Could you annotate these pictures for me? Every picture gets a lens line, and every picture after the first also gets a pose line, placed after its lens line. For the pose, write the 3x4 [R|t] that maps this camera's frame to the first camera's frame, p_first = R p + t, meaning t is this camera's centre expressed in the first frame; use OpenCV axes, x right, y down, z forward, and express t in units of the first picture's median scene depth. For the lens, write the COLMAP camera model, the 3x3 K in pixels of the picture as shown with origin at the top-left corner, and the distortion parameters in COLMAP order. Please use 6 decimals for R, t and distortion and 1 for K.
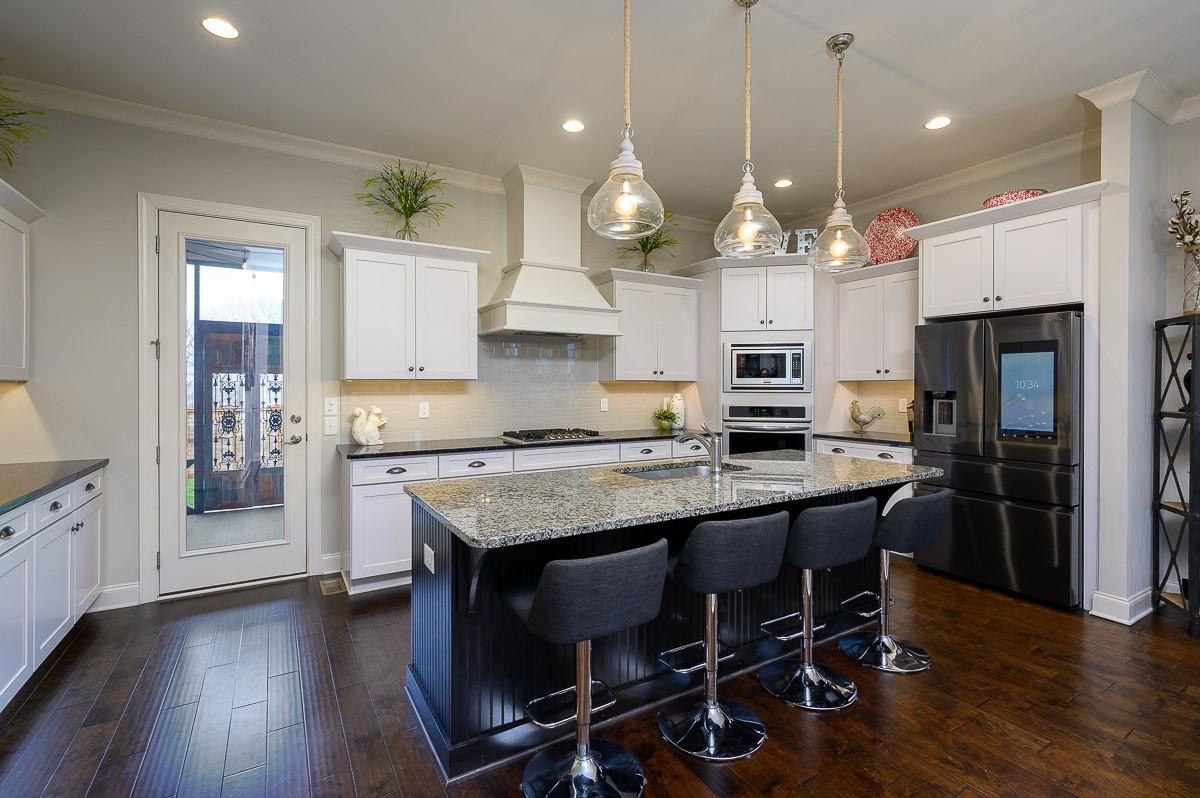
lens RADIAL K [[531.7, 0, 592.9], [0, 531.7, 389.6], [0, 0, 1]] dist [-0.001846, 0.000384]
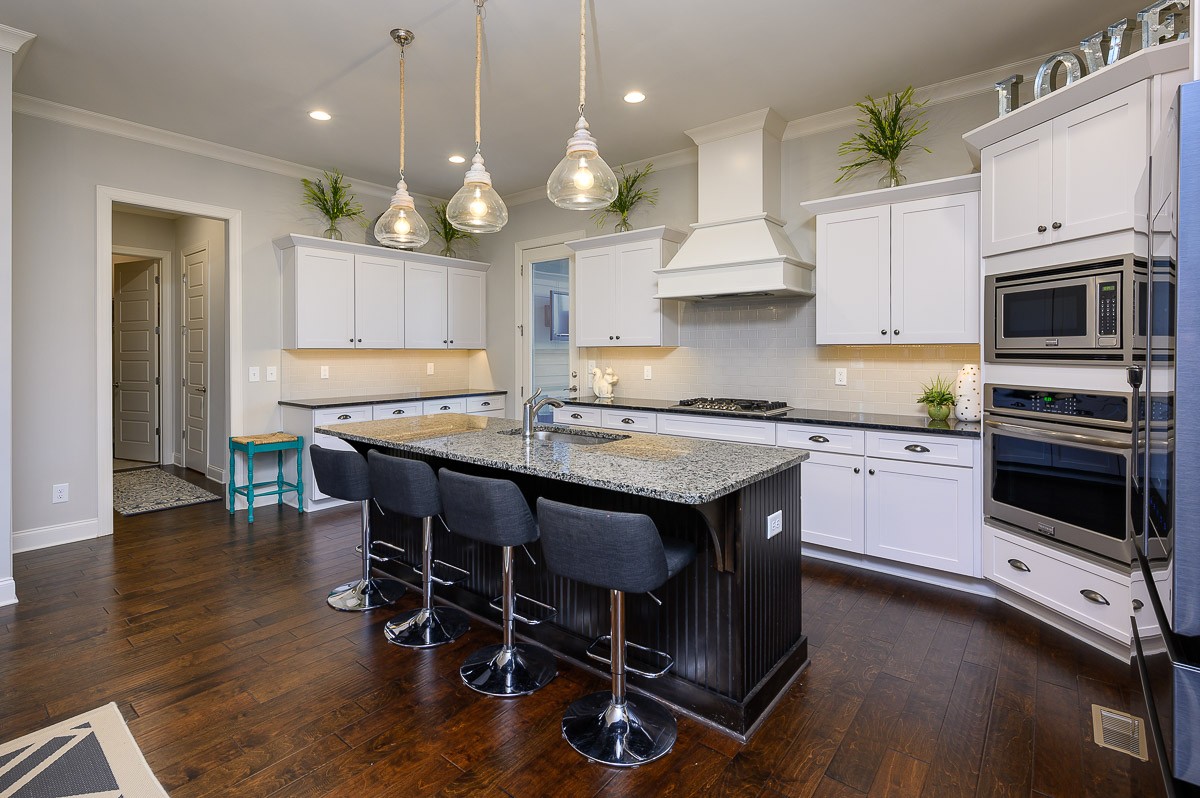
lens RADIAL K [[561.0, 0, 576.0], [0, 561.0, 354.1], [0, 0, 1]] dist [0.004351, 0.000487]
pose [[0.334287, 0.004322, -0.942462, 0.698743], [-0.004798, 0.999984, 0.002884, -0.004061], [0.942459, 0.003558, 0.334302, 0.392125]]
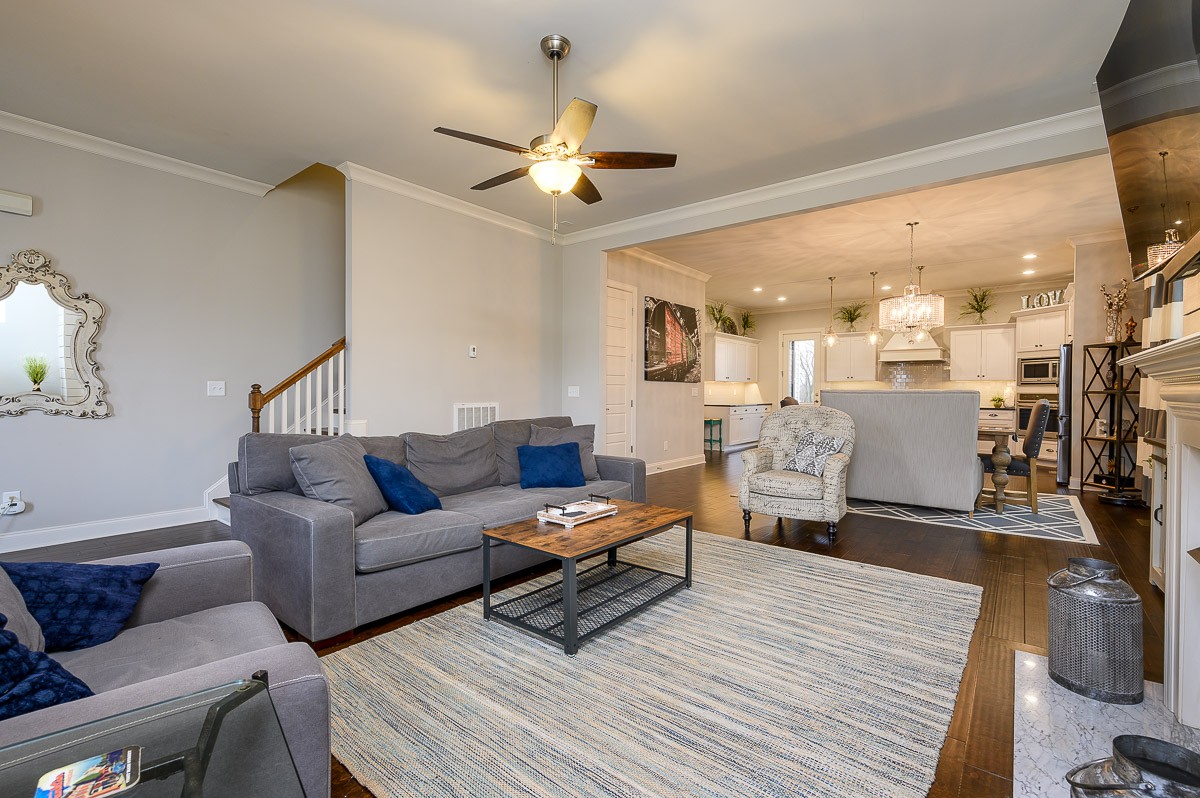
lens RADIAL K [[531.7, 0, 595.3], [0, 531.7, 399.0], [0, 0, 1]] dist [-0.001846, 0.000384]
pose [[0.359801, 0.017026, -0.932874, 1.468299], [-0.008810, 0.999851, 0.014851, 0.035745], [0.932988, 0.002875, 0.359897, -1.024140]]
